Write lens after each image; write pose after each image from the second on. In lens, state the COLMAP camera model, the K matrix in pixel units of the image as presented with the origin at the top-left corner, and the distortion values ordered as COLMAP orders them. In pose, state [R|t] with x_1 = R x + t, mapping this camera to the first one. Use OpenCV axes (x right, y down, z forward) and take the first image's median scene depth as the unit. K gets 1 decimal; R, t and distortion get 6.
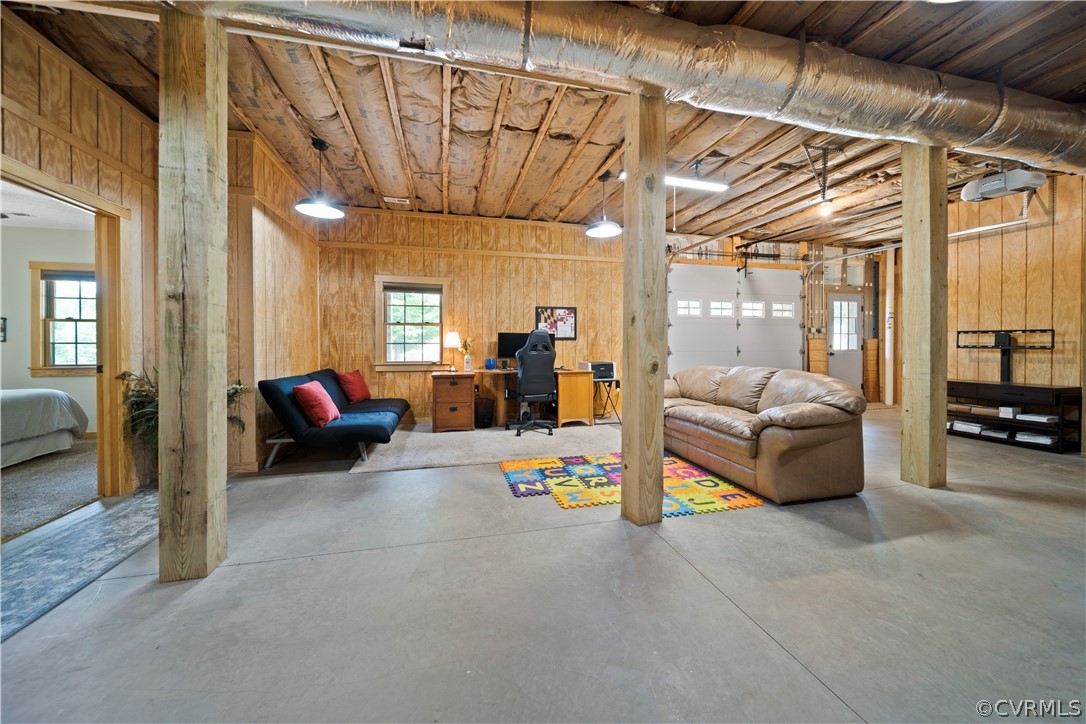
lens RADIAL K [[385.9, 0, 544.0], [0, 385.9, 343.6], [0, 0, 1]] dist [-0.000192, -0.001197]
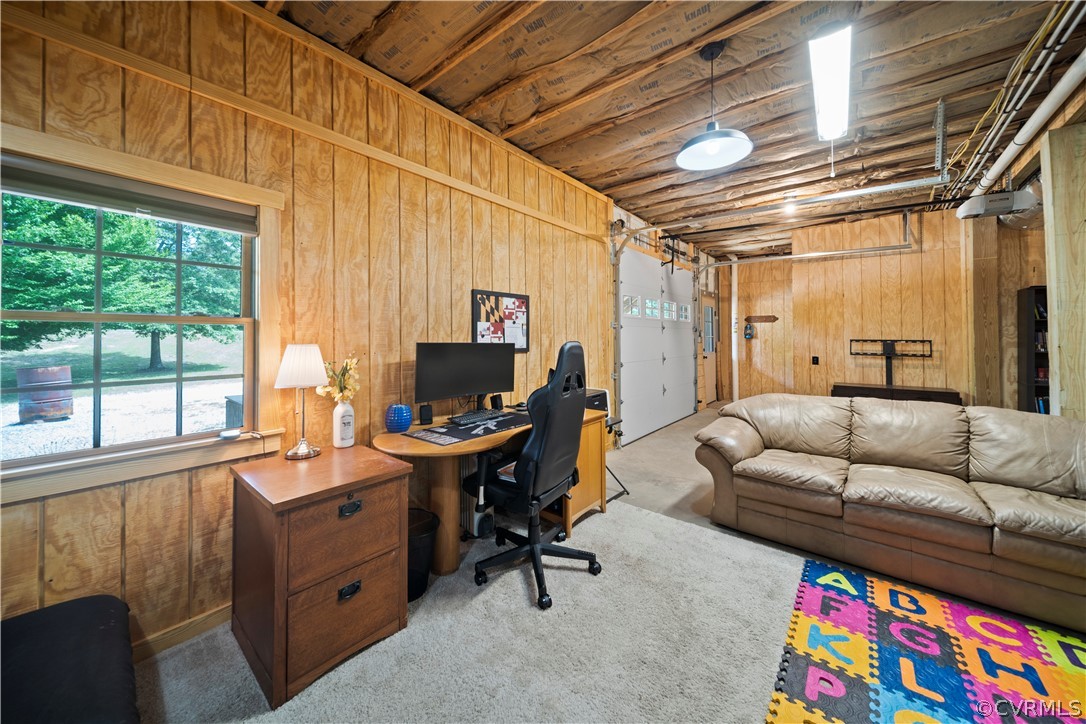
lens RADIAL K [[385.9, 0, 545.7], [0, 385.9, 331.8], [0, 0, 1]] dist [-0.000192, -0.001197]
pose [[0.808206, 0.008554, 0.588838, -0.257357], [-0.000799, 0.999910, -0.013428, -0.035582], [-0.588899, 0.010382, 0.808140, 0.566837]]
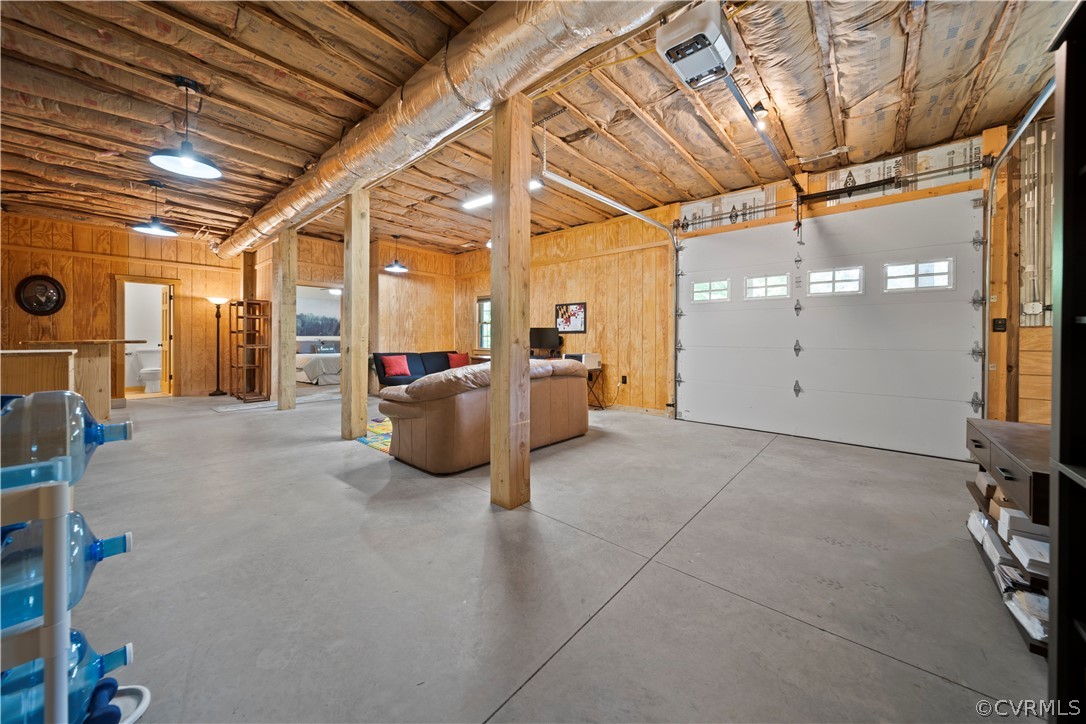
lens RADIAL K [[385.9, 0, 541.9], [0, 385.9, 337.6], [0, 0, 1]] dist [-0.000192, -0.001197]
pose [[0.562782, 0.004307, -0.826594, 0.979350], [-0.000424, 0.999988, 0.004922, -0.002402], [0.826605, -0.002420, 0.562777, 0.329178]]
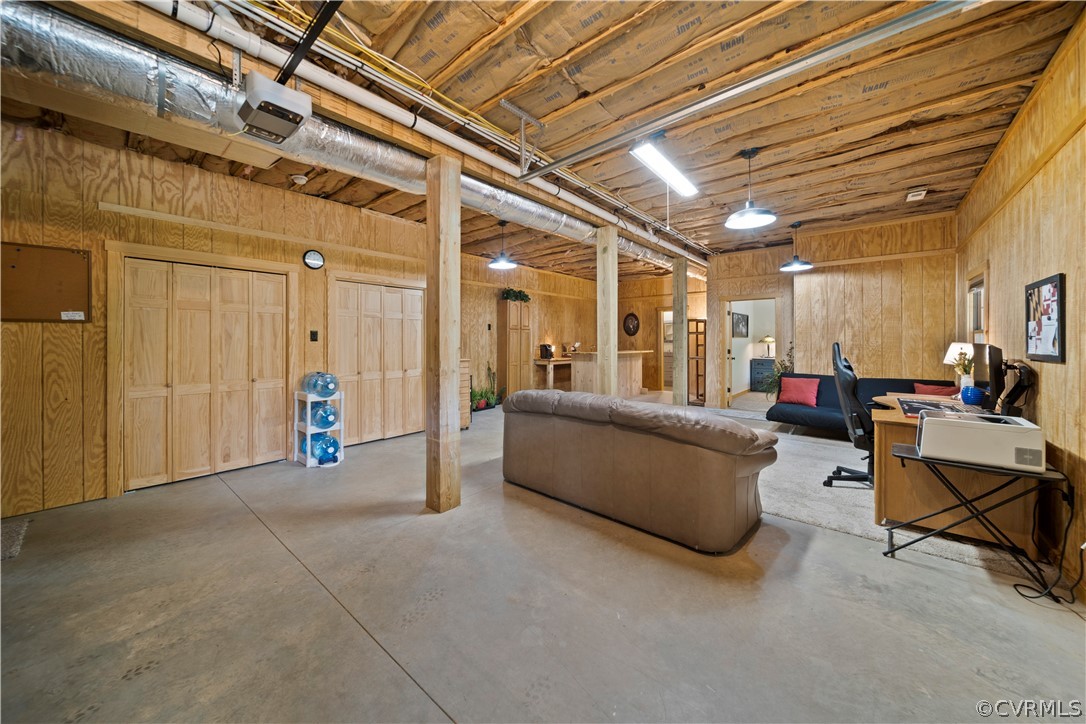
lens RADIAL K [[385.9, 0, 538.8], [0, 385.9, 341.7], [0, 0, 1]] dist [-0.000192, -0.001197]
pose [[-0.823627, 0.007567, -0.567081, 0.764585], [0.007813, 0.999967, 0.001996, -0.037460], [0.567078, -0.002786, -0.823660, 1.113580]]
